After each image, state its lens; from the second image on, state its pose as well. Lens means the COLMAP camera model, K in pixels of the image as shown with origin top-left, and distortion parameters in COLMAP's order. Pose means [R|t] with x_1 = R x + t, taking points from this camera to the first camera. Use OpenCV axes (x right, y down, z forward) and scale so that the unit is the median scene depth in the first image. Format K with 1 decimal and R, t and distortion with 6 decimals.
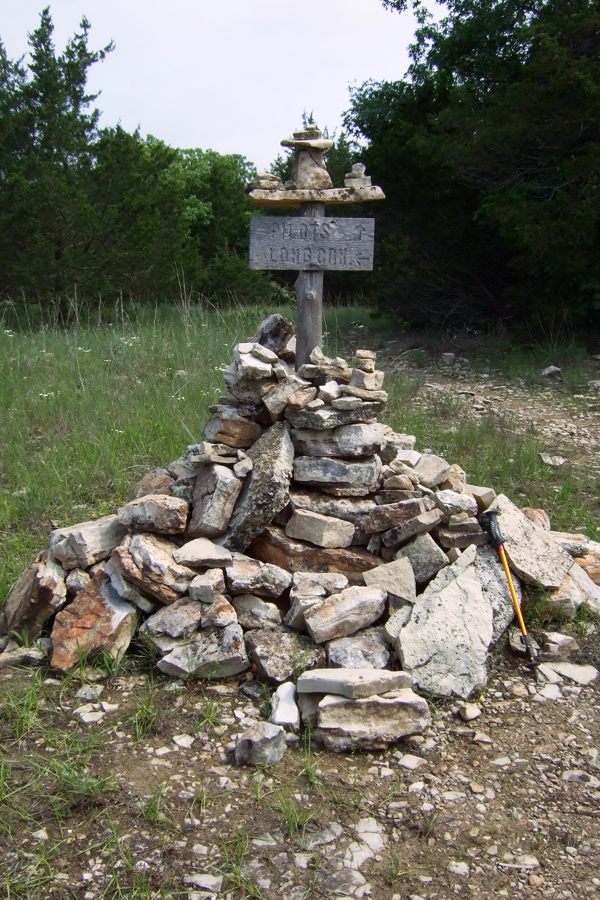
lens RADIAL K [[1047.3, 0, 300.0], [0, 1047.3, 450.0], [0, 0, 1]] dist [-0.007357, 0.018459]
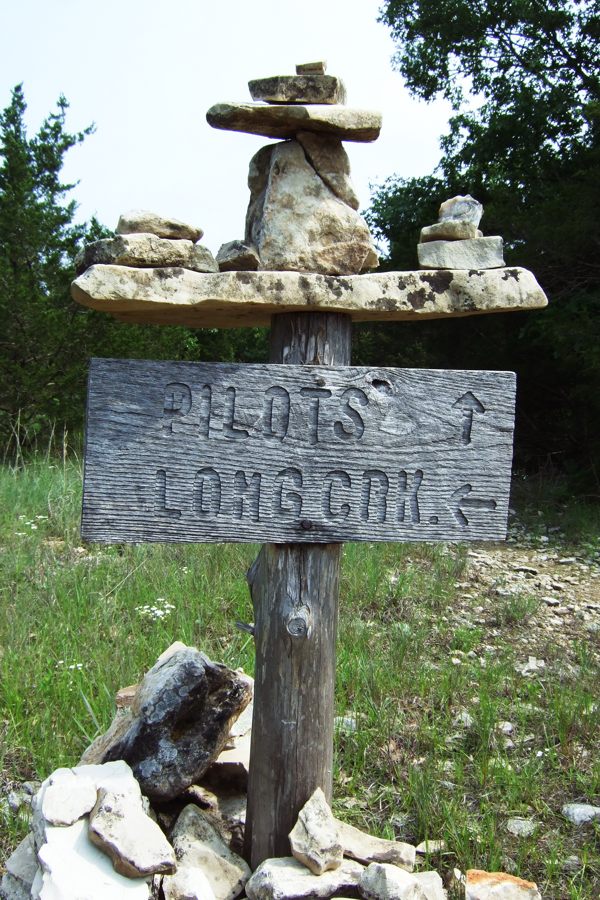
lens RADIAL K [[1047.3, 0, 300.0], [0, 1047.3, 450.0], [0, 0, 1]] dist [-0.007357, 0.018459]
pose [[0.999703, 0.022298, -0.009849, 0.003352], [-0.023182, 0.994587, -0.101285, -0.045030], [0.007537, 0.101484, 0.994809, 0.189540]]
